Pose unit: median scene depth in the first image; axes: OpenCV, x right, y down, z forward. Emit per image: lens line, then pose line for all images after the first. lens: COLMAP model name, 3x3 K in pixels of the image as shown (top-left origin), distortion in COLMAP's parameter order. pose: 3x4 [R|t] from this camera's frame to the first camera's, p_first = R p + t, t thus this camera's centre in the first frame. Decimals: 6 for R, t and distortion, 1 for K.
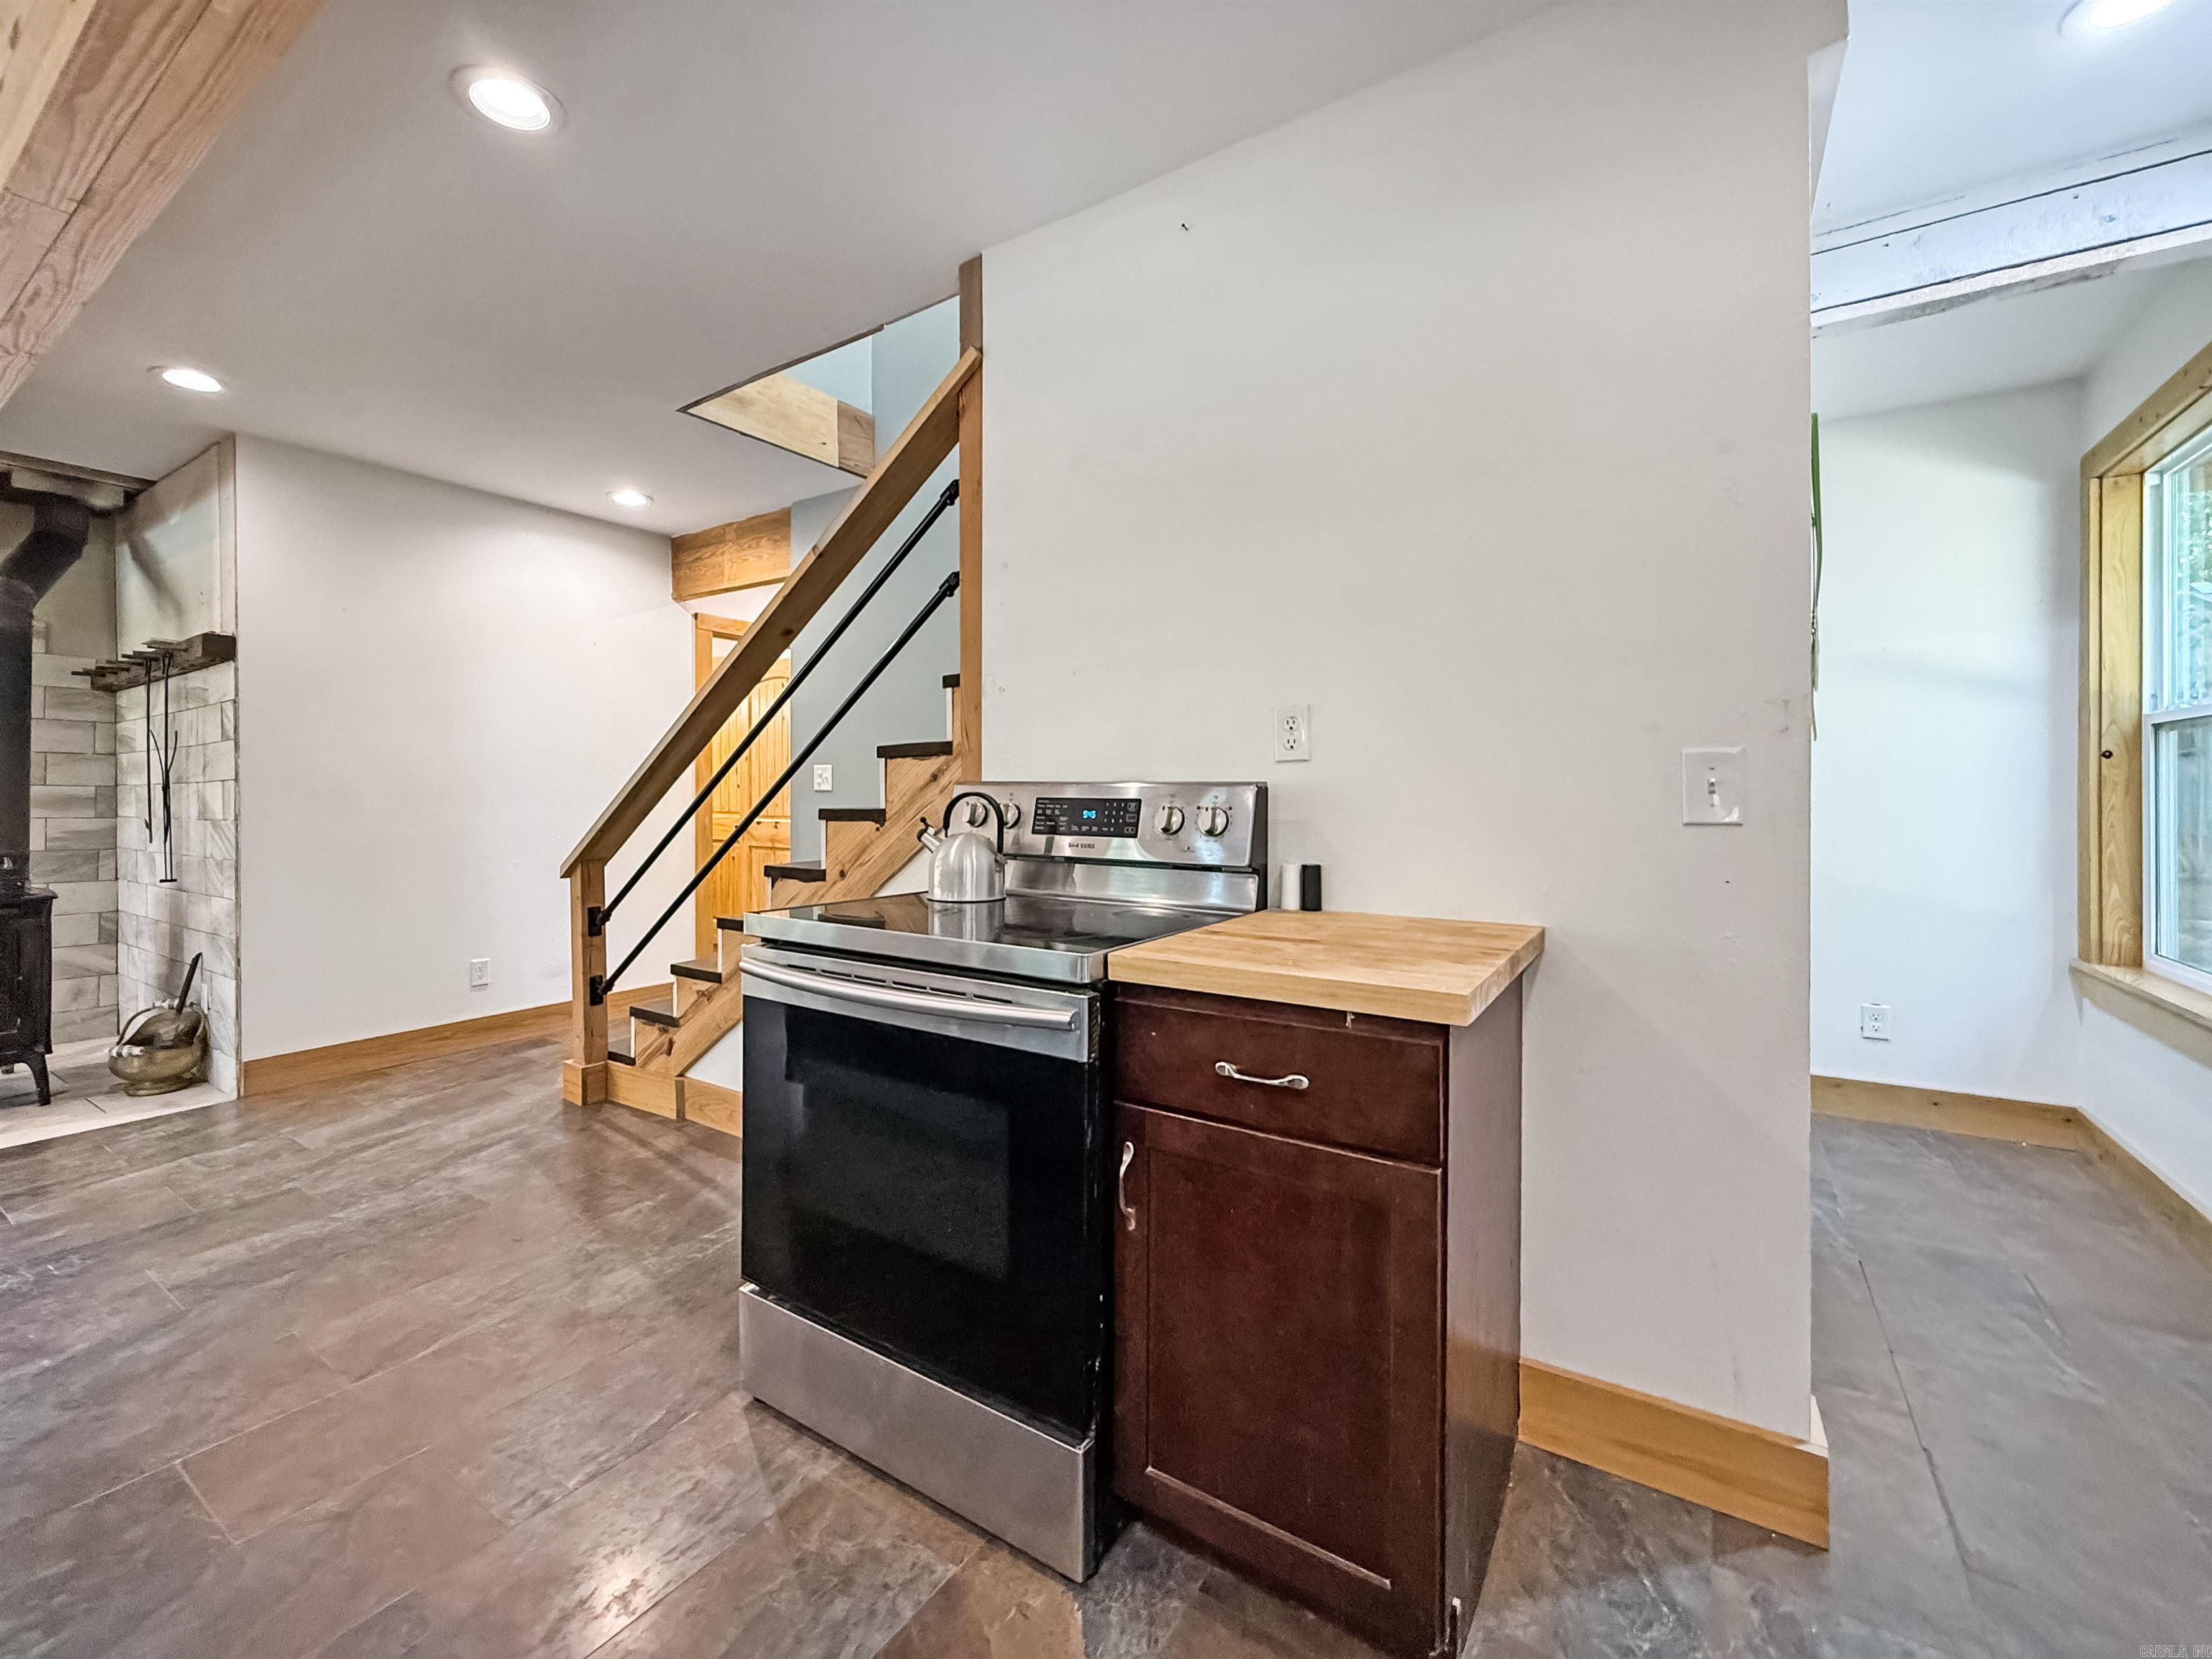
lens RADIAL K [[887.2, 0, 1095.8], [0, 887.2, 798.2], [0, 0, 1]] dist [0.003112, 0.000812]
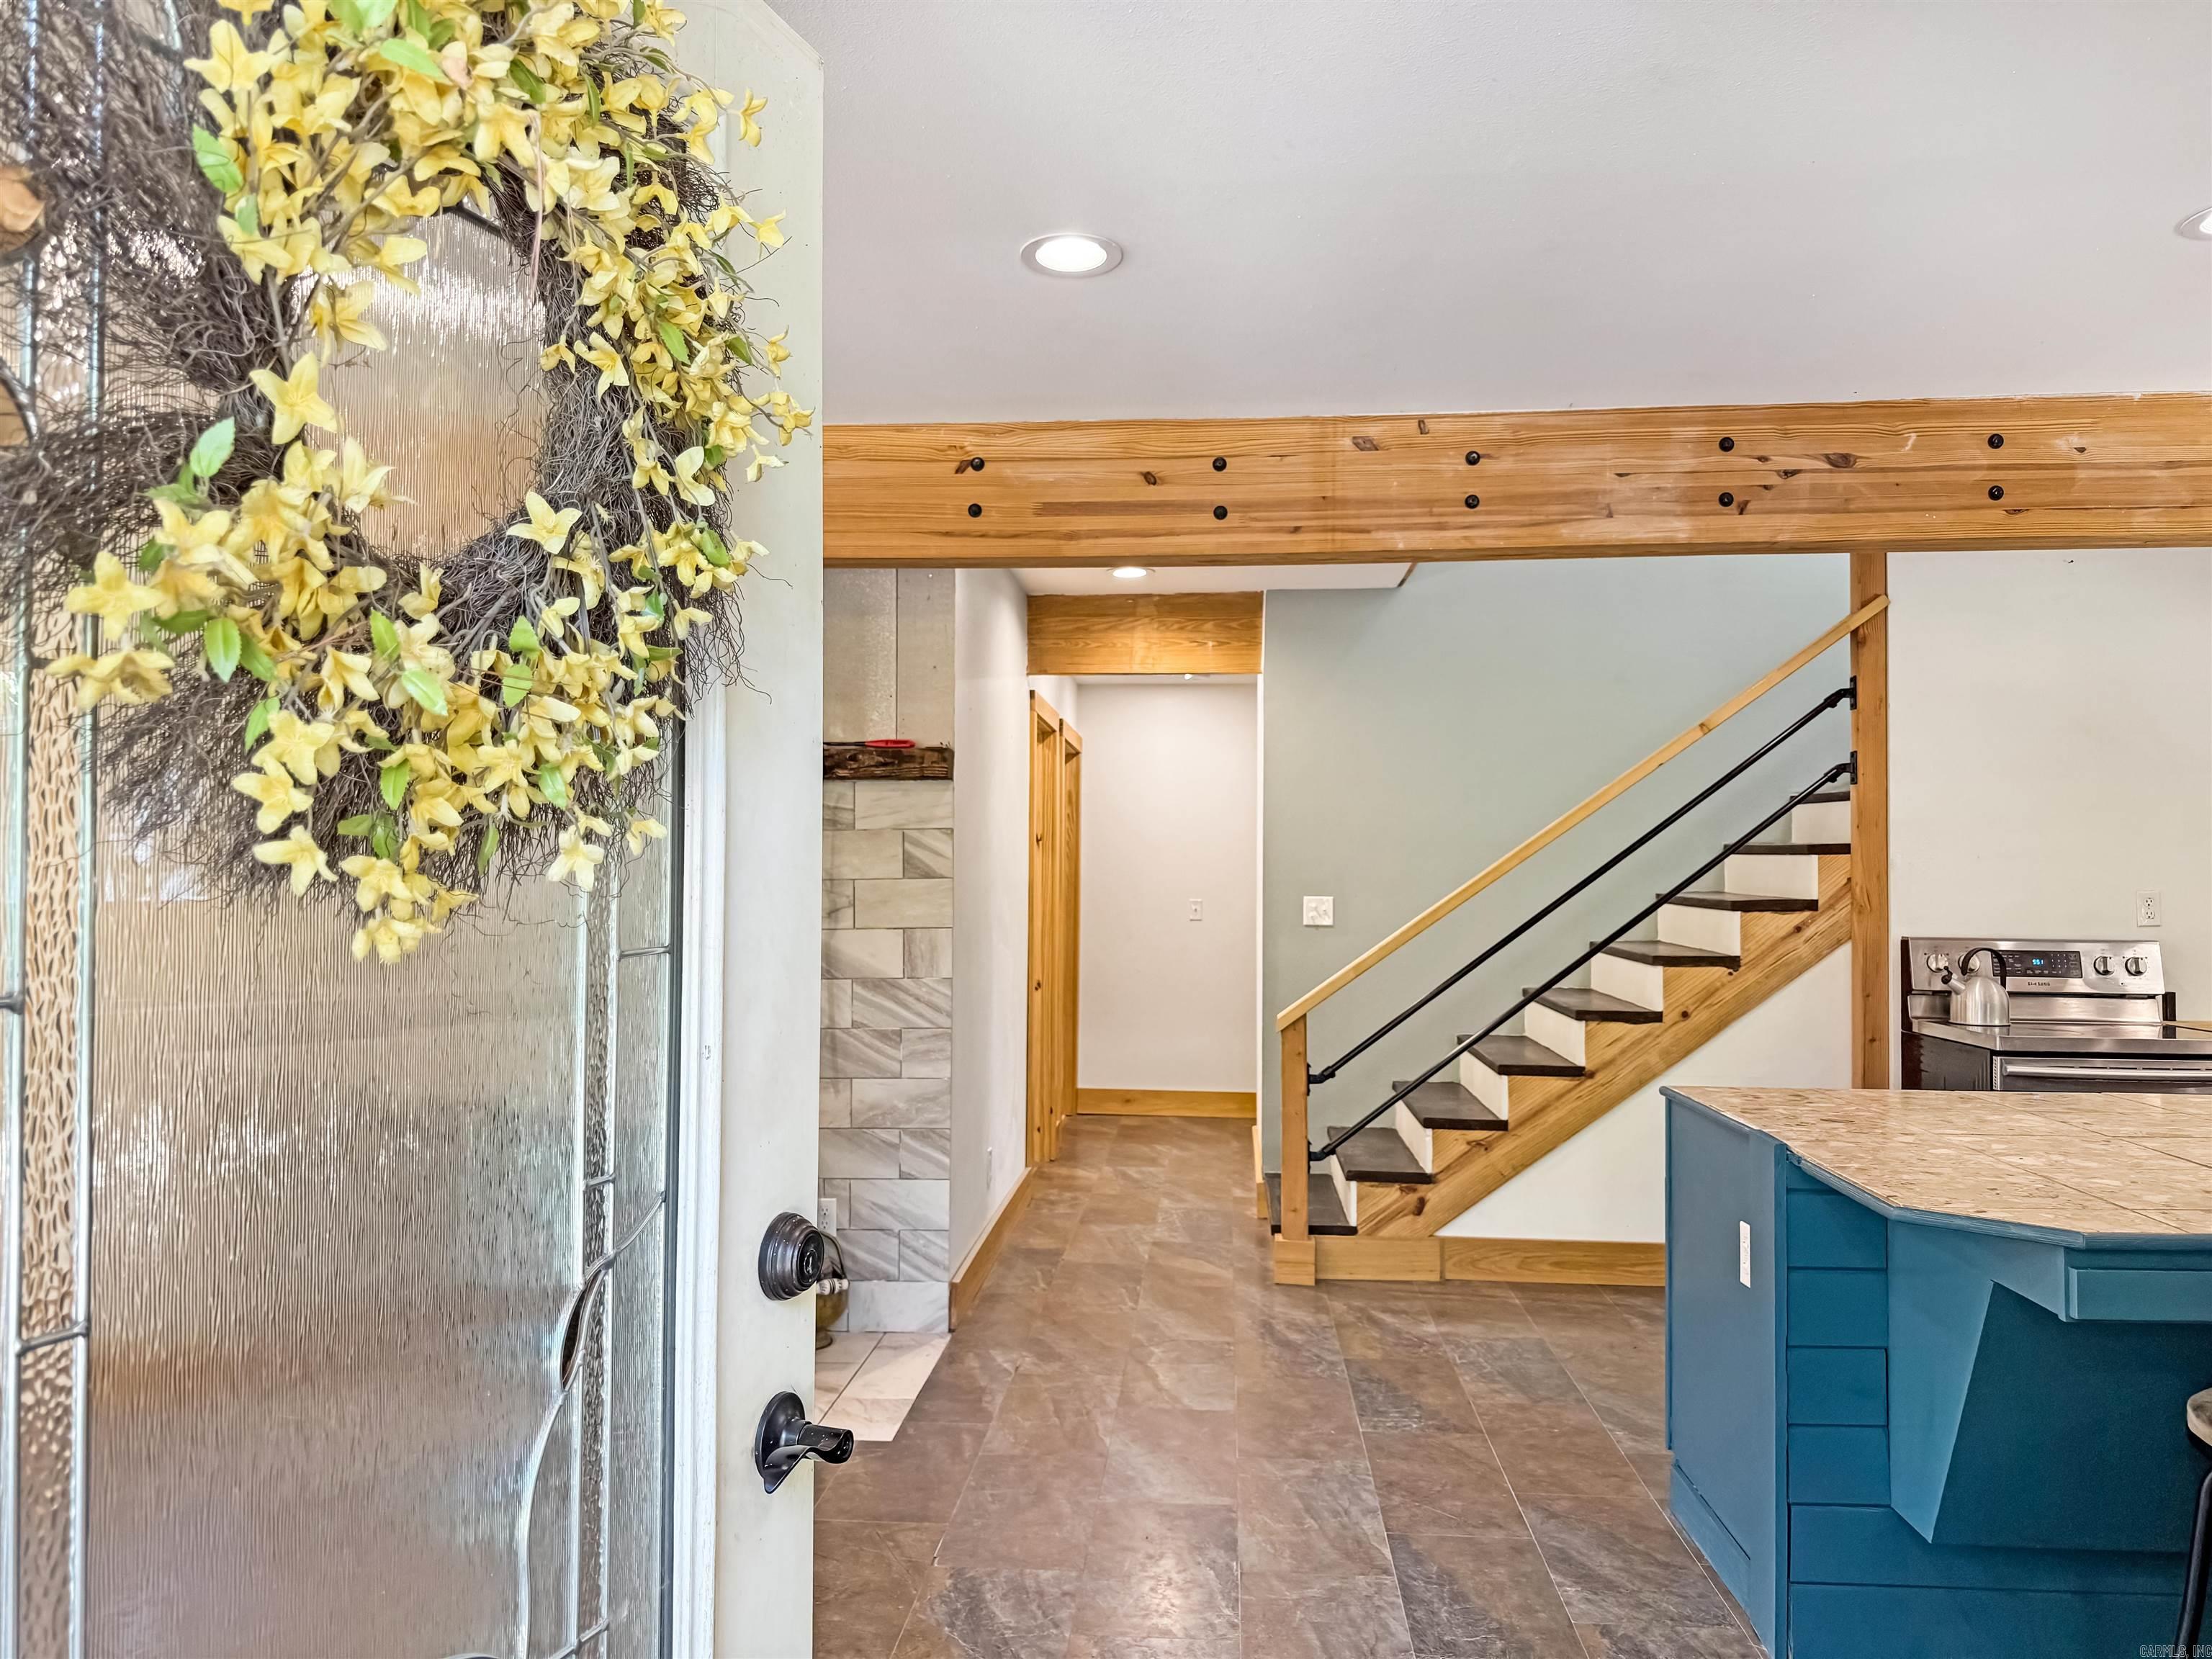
lens RADIAL K [[1573.1, 0, 1115.2], [0, 1573.1, 833.5], [0, 0, 1]] dist [0.072455, -0.019726]
pose [[0.868269, 0.014452, 0.495883, -1.928315], [-0.000803, 0.999615, -0.027726, -0.086806], [-0.496093, 0.023675, 0.867946, -0.386113]]
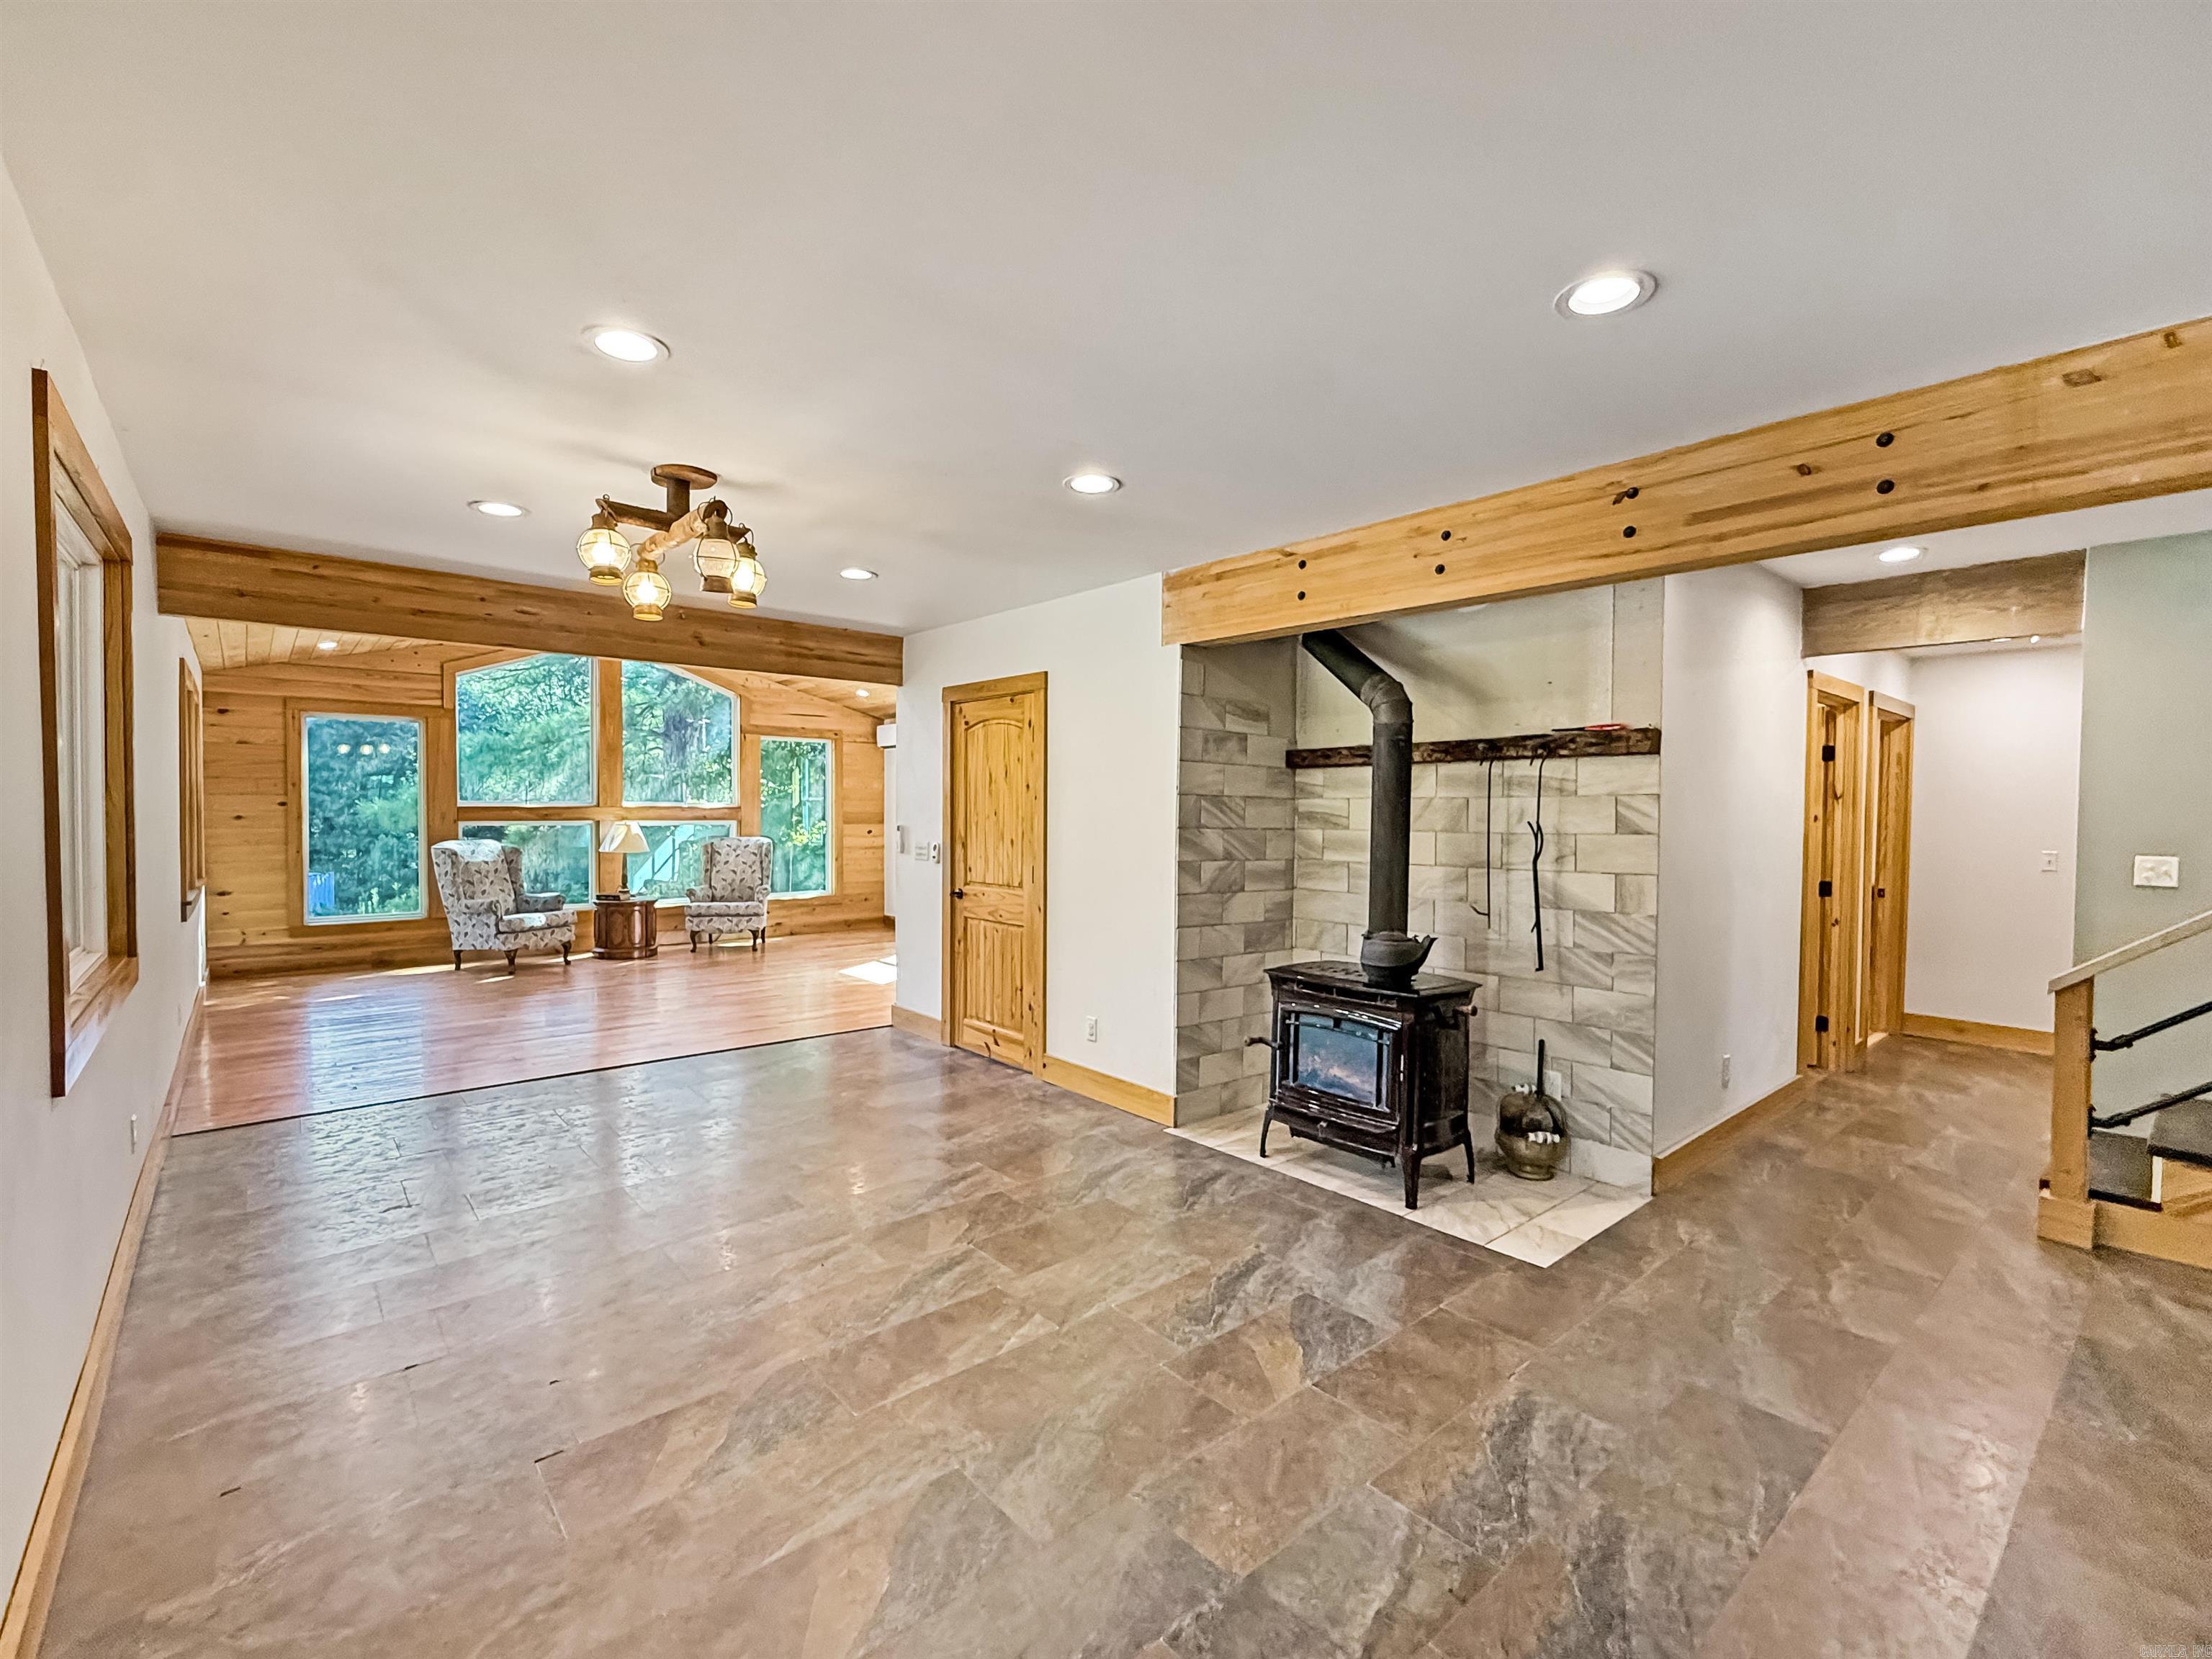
lens RADIAL K [[985.4, 0, 1101.8], [0, 985.4, 826.5], [0, 0, 1]] dist [-0.001262, -0.002610]
pose [[0.961692, 0.011560, -0.273889, -1.573950], [-0.007654, 0.999853, 0.015326, -0.111793], [0.274026, -0.012643, 0.961639, -0.275446]]
